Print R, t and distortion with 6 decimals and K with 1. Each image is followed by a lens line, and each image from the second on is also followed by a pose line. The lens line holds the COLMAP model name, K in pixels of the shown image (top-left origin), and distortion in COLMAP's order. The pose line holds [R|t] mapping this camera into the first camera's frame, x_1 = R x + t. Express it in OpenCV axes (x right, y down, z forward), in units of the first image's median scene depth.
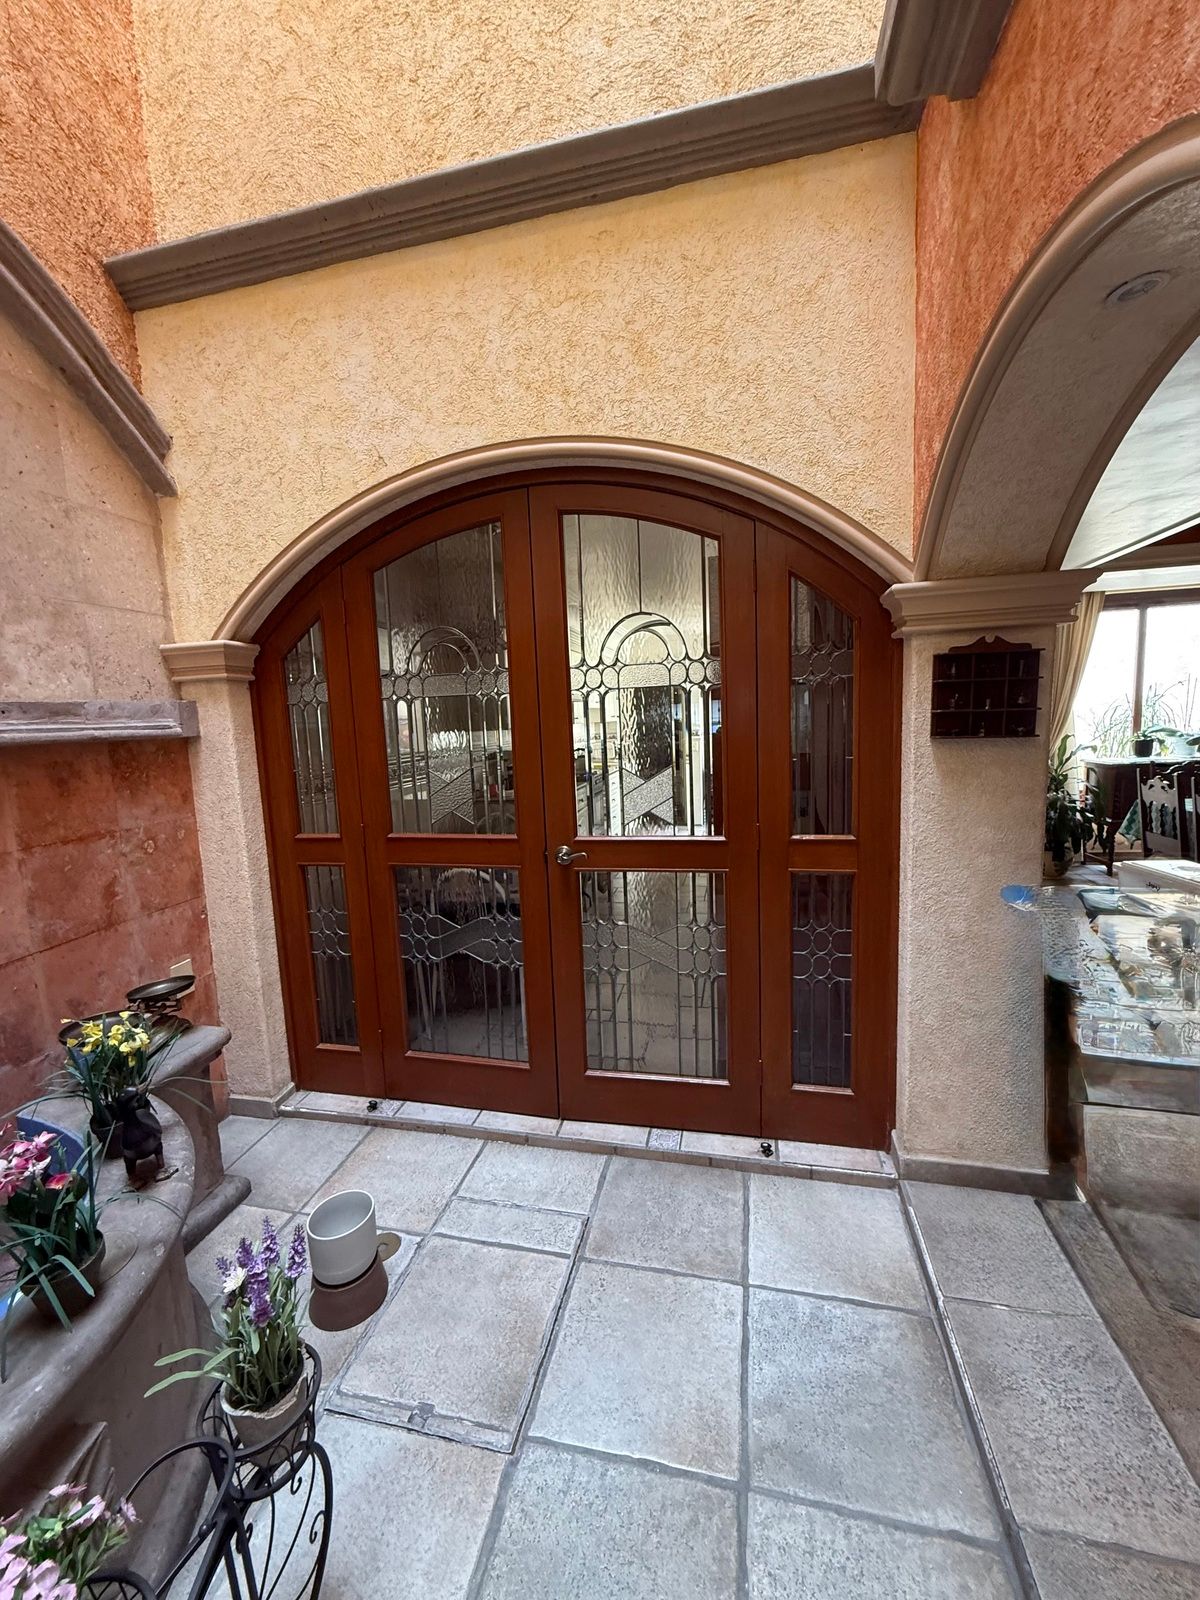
lens RADIAL K [[637.6, 0, 596.9], [0, 637.6, 795.2], [0, 0, 1]] dist [-0.001740, 0.000572]
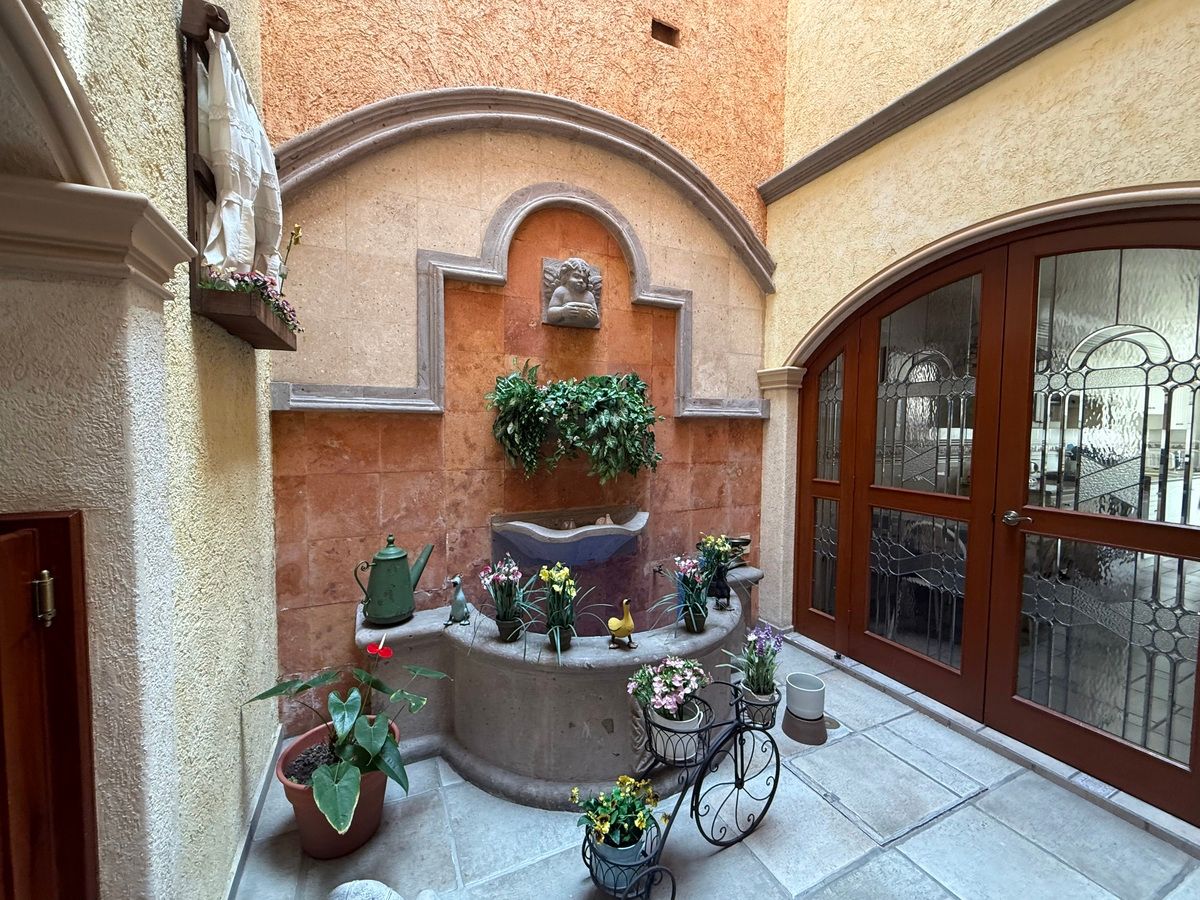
lens RADIAL K [[478.2, 0, 600.0], [0, 478.2, 450.0], [0, 0, 1]] dist [-0.001740, 0.000572]
pose [[0.622245, 0.084331, -0.778267, 0.182405], [-0.129215, 0.991608, 0.004137, 0.064547], [0.772085, 0.097989, 0.627920, -0.281125]]
